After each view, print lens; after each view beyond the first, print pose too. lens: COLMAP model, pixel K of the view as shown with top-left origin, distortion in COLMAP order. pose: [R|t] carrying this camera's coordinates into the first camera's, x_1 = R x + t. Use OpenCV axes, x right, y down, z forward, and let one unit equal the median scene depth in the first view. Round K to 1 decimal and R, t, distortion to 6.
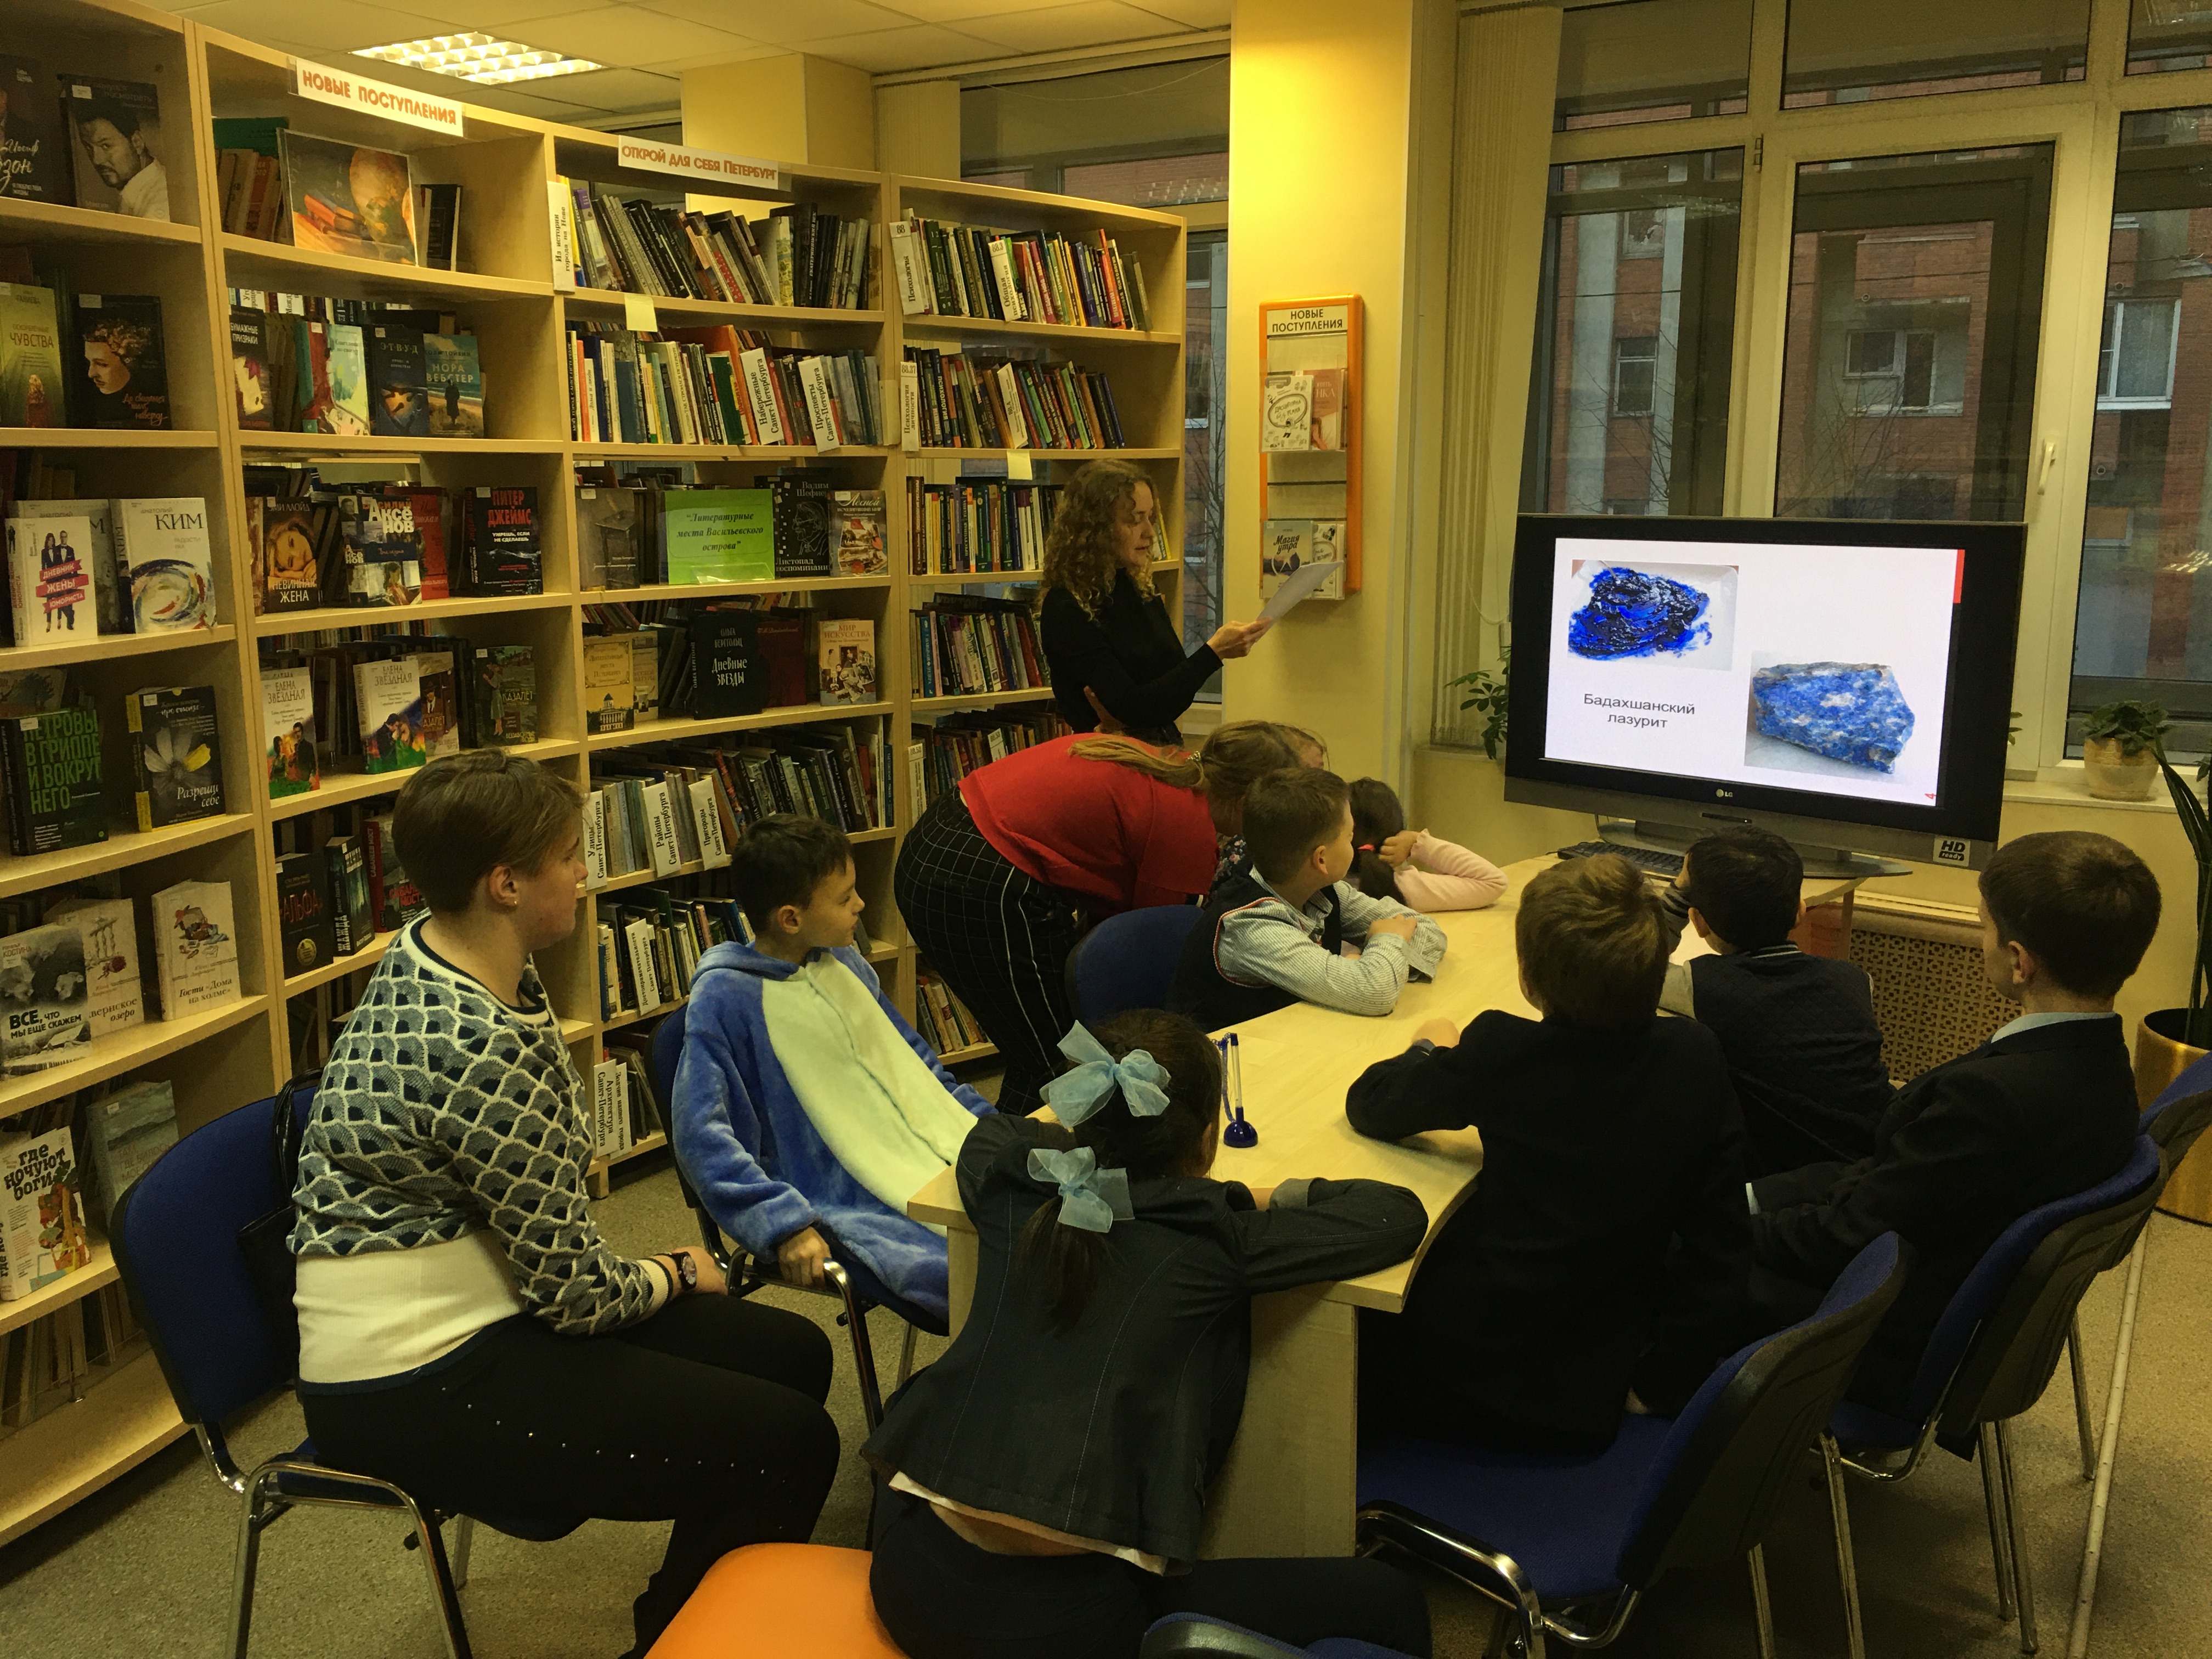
lens RADIAL K [[1854.1, 0, 1080.1], [0, 1854.1, 837.1], [0, 0, 1]] dist [0.003170, -0.011341]
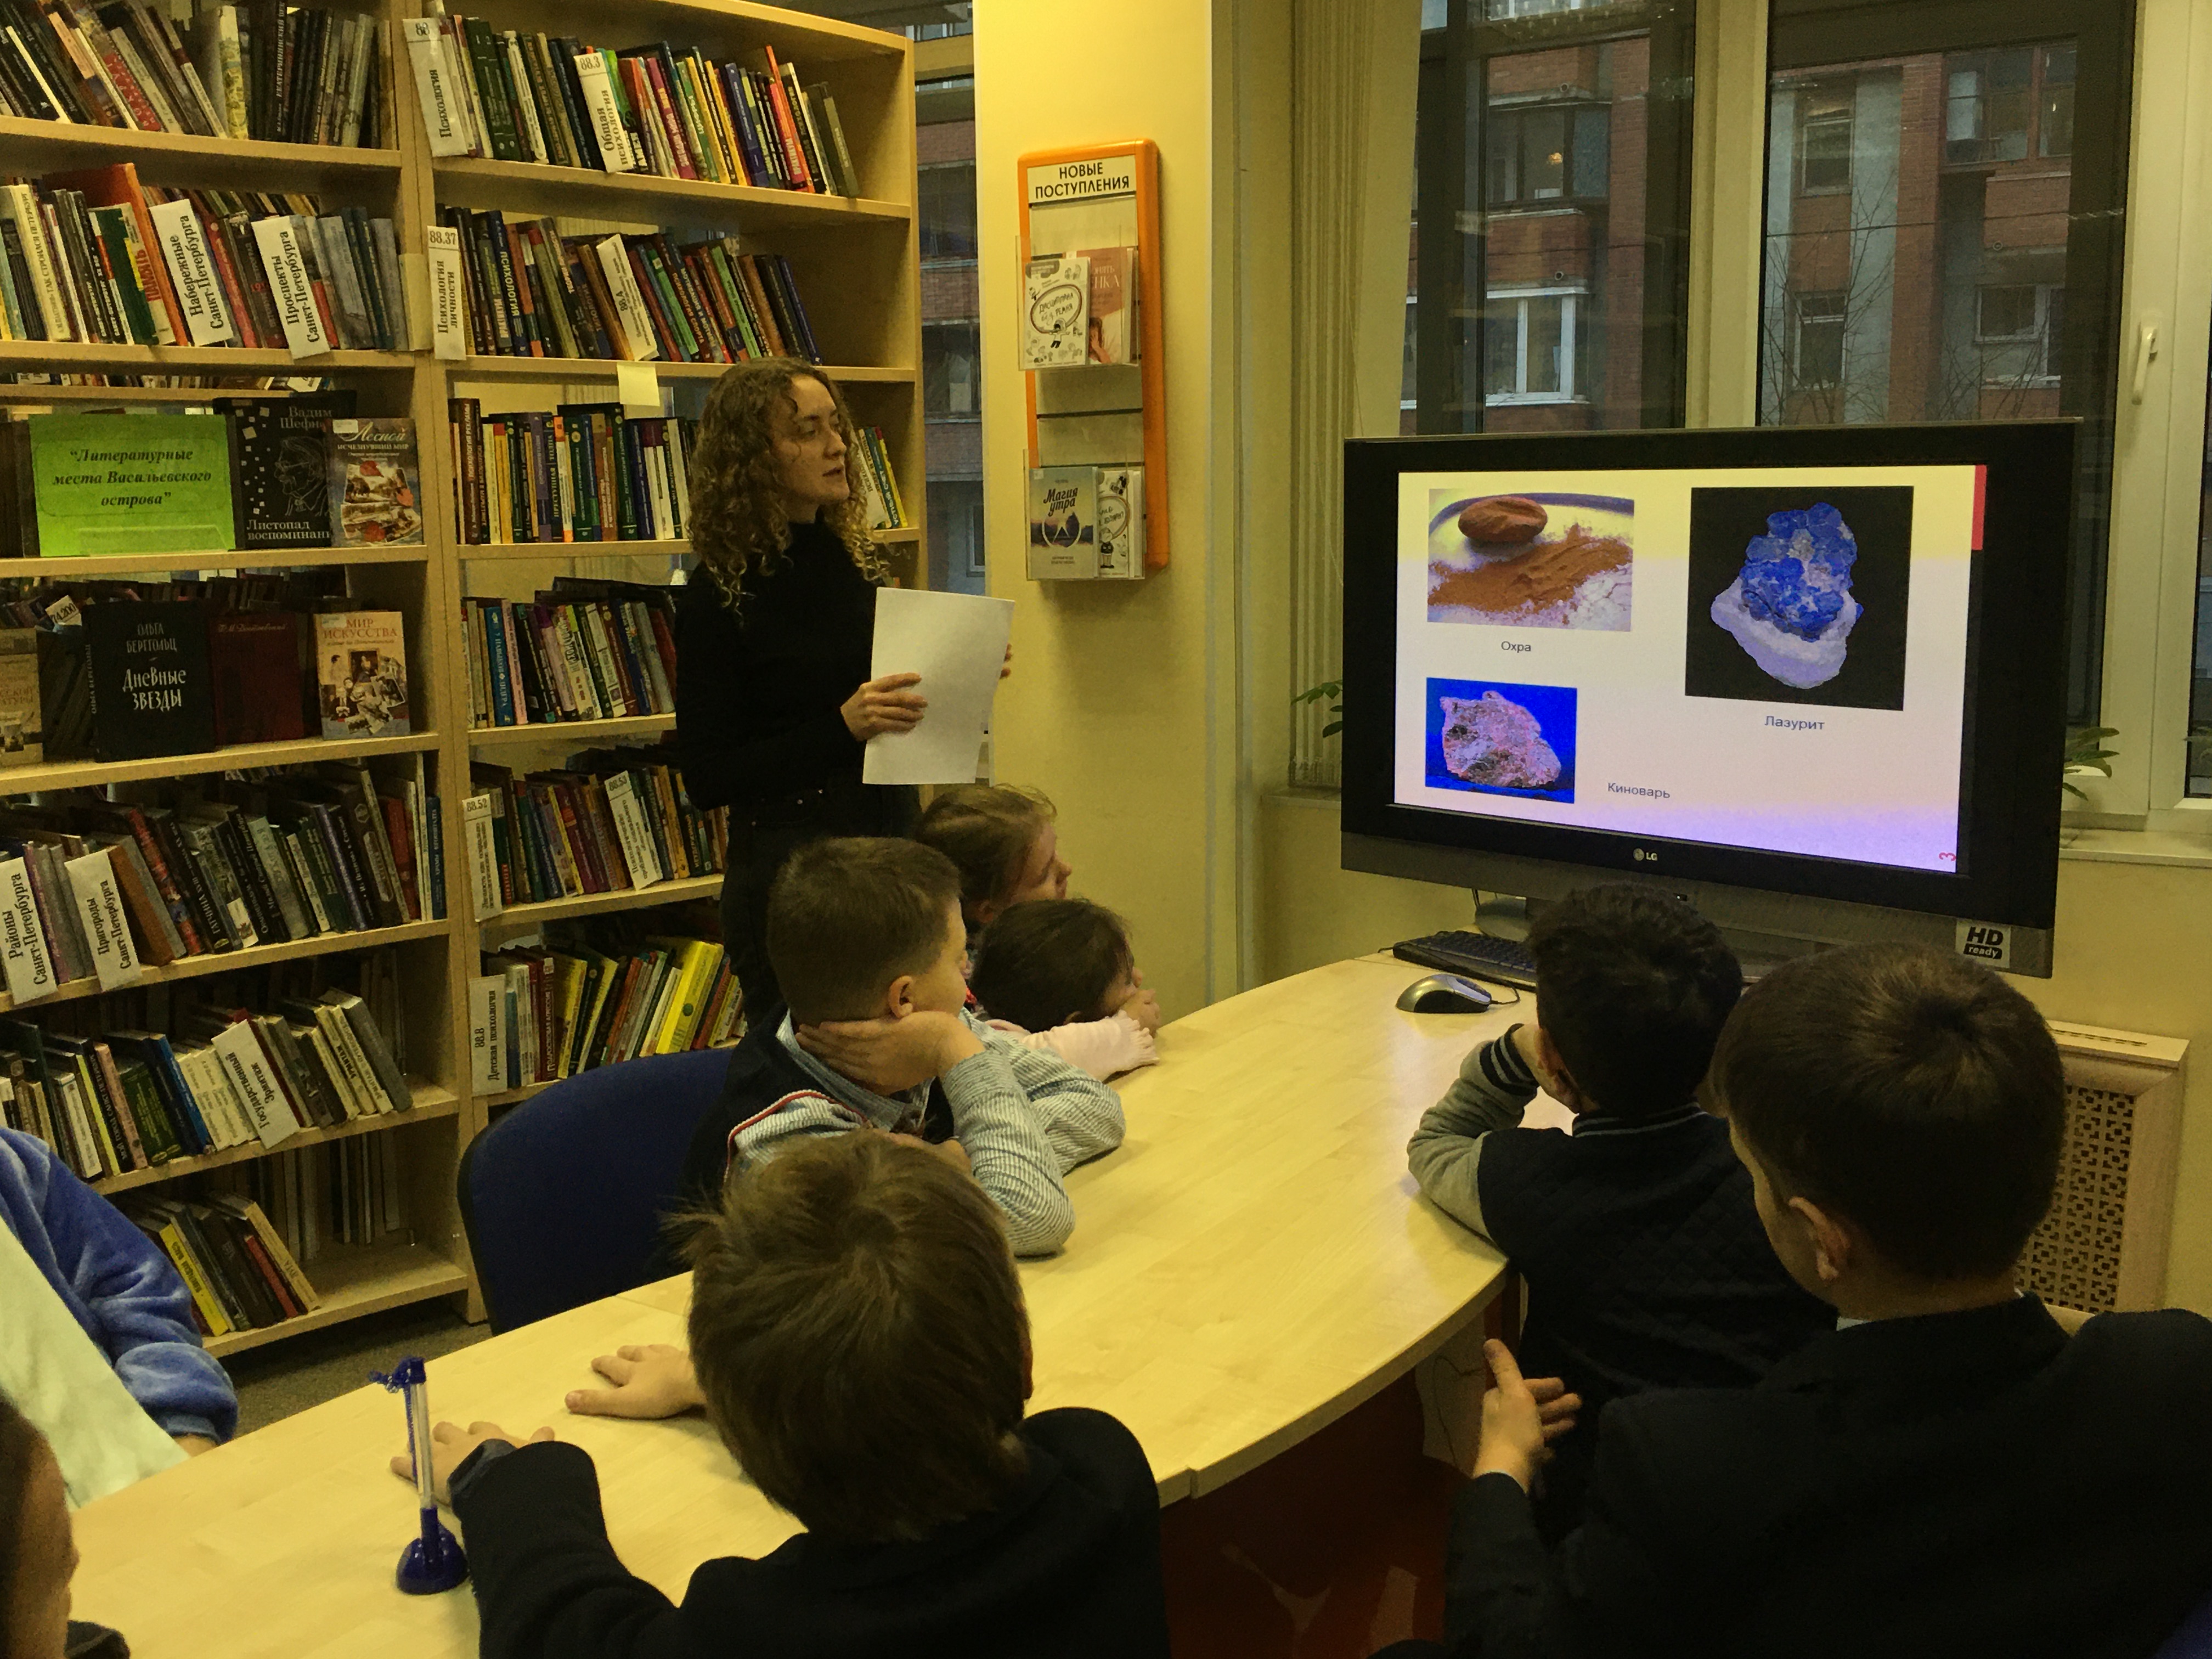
lens RADIAL K [[2190.1, 0, 1106.0], [0, 2190.1, 829.5], [0, 0, 1]] dist [0.010999, 0.014593]
pose [[0.999918, -0.012495, 0.002871, 0.138309], [0.012587, 0.999317, -0.034738, -0.007298], [-0.002435, 0.034771, 0.999392, 0.205882]]
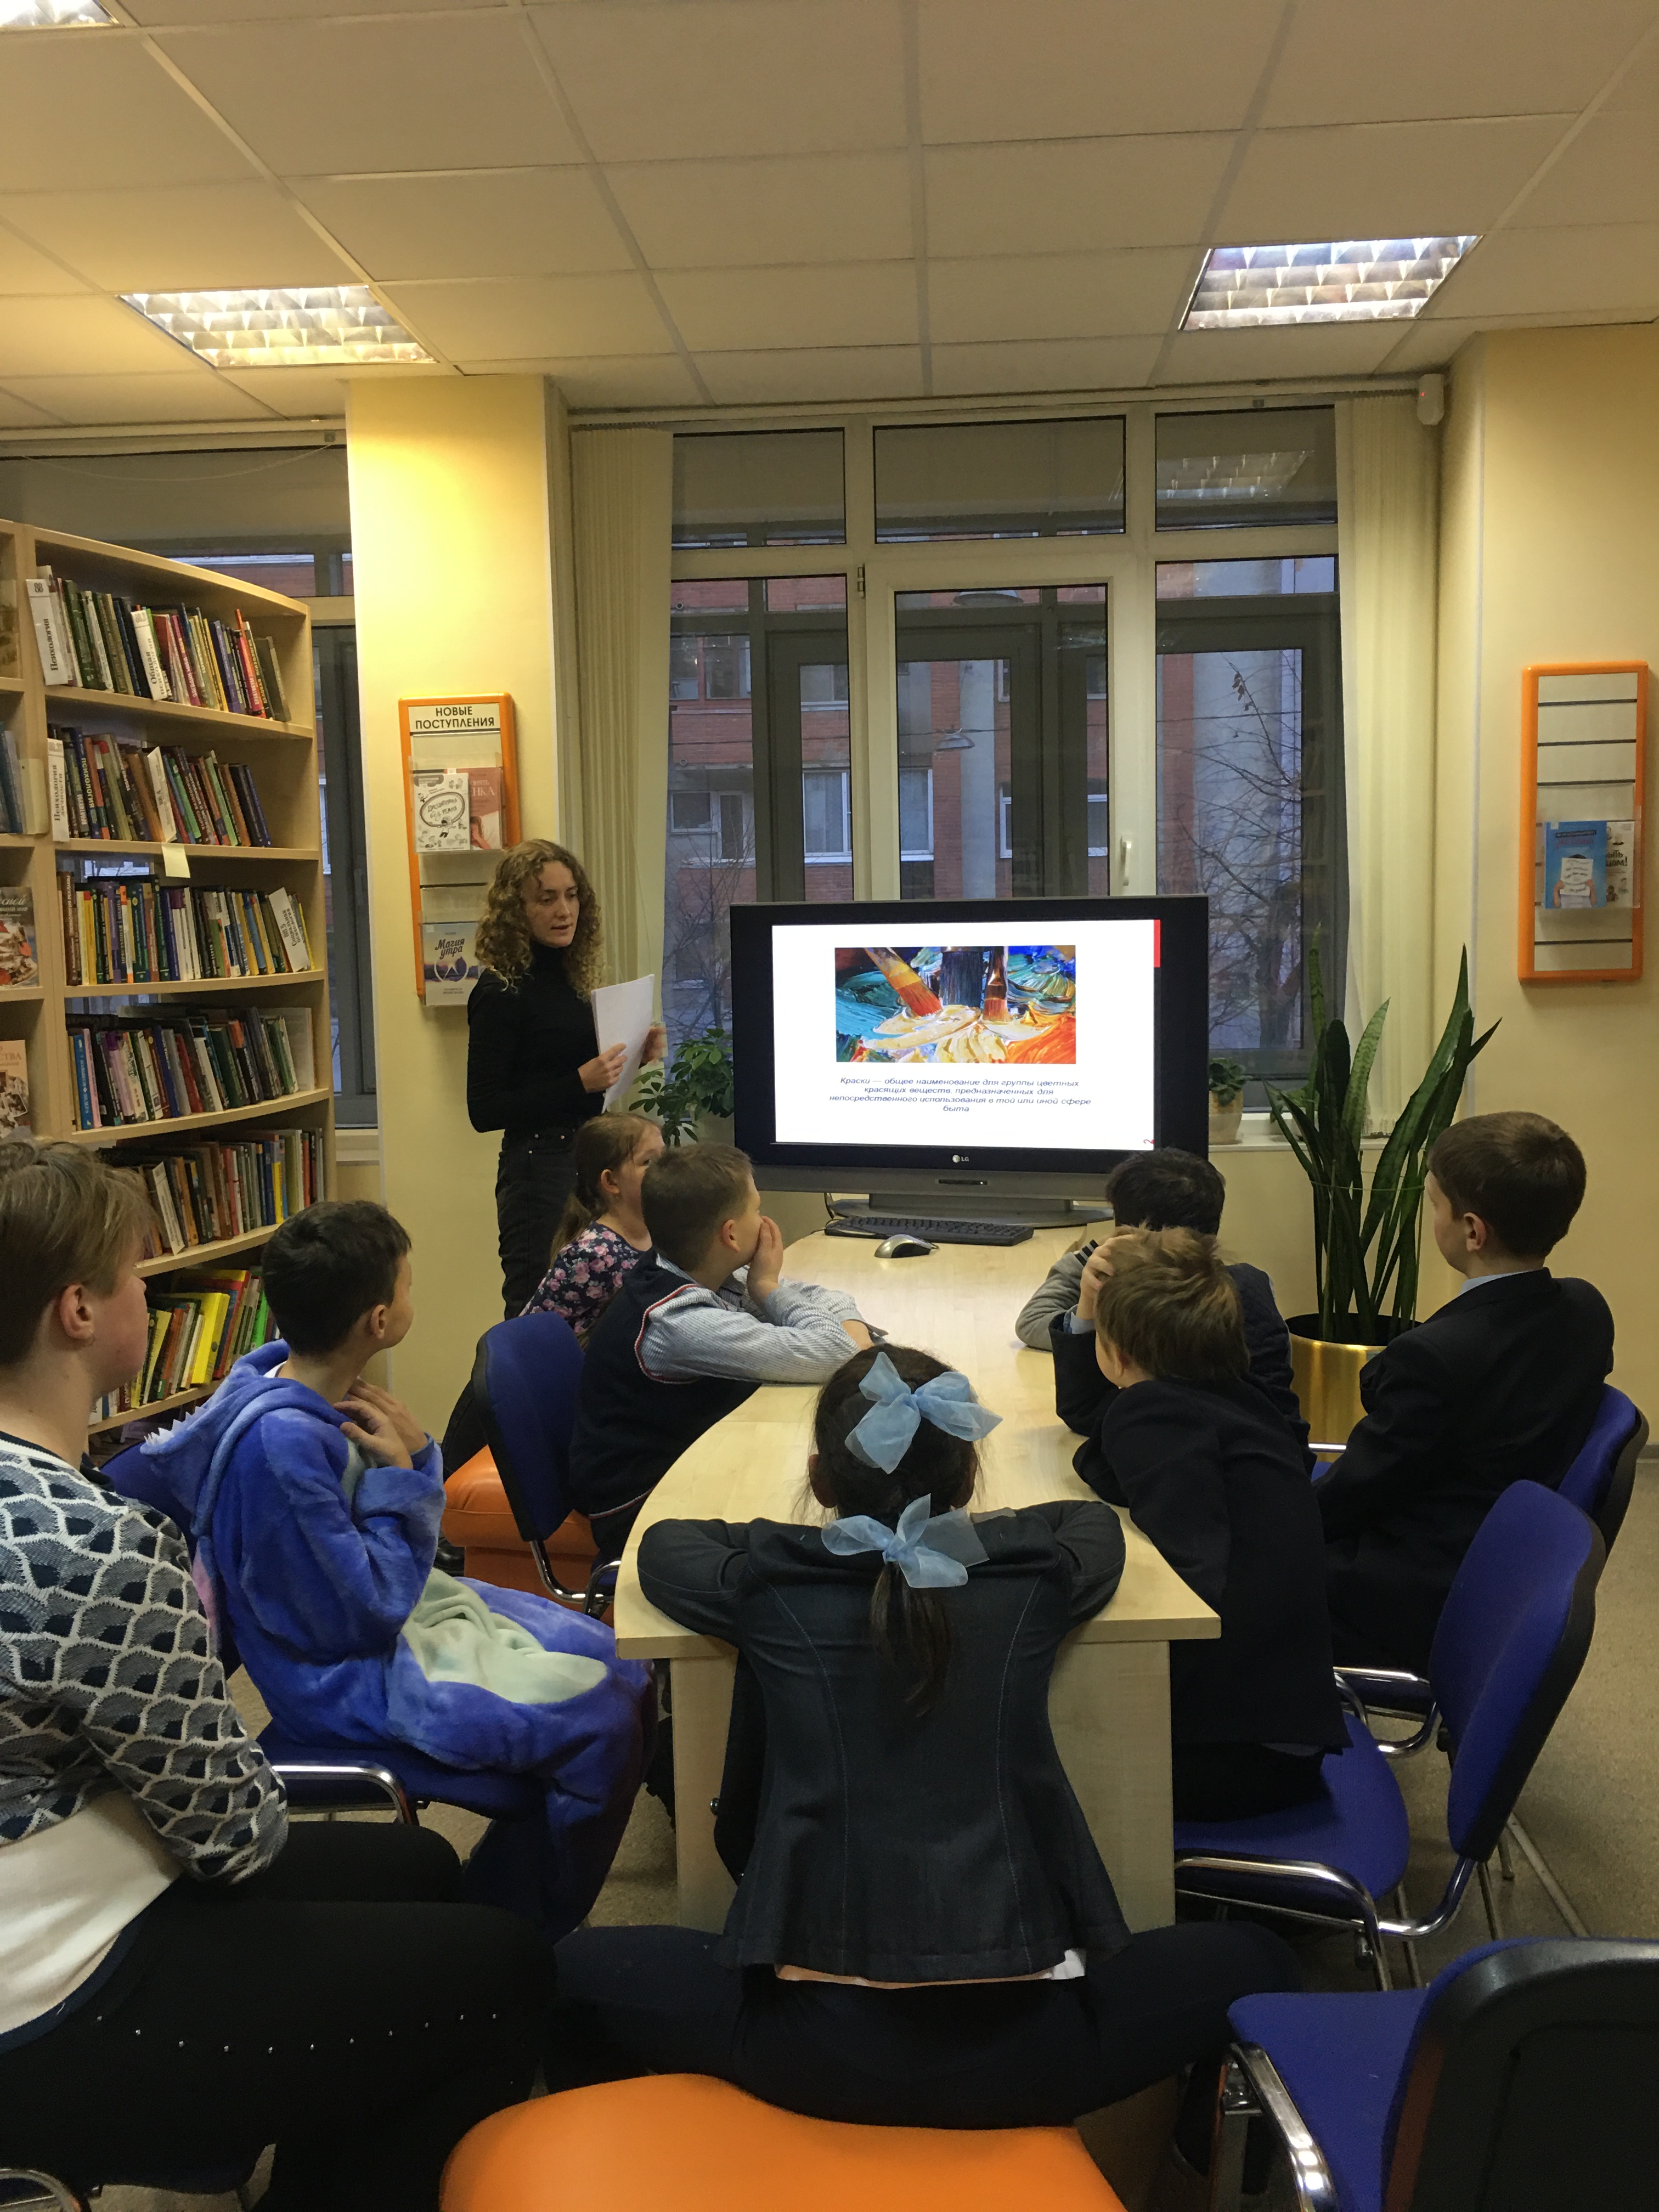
lens RADIAL K [[1841.6, 0, 881.4], [0, 1841.6, 1108.9], [0, 0, 1]] dist [0.004598, -0.046509]
pose [[0.871302, -0.063850, 0.486576, -0.178145], [0.109931, 0.991697, -0.066718, 0.011814], [-0.478276, 0.111621, 0.871087, 0.092558]]
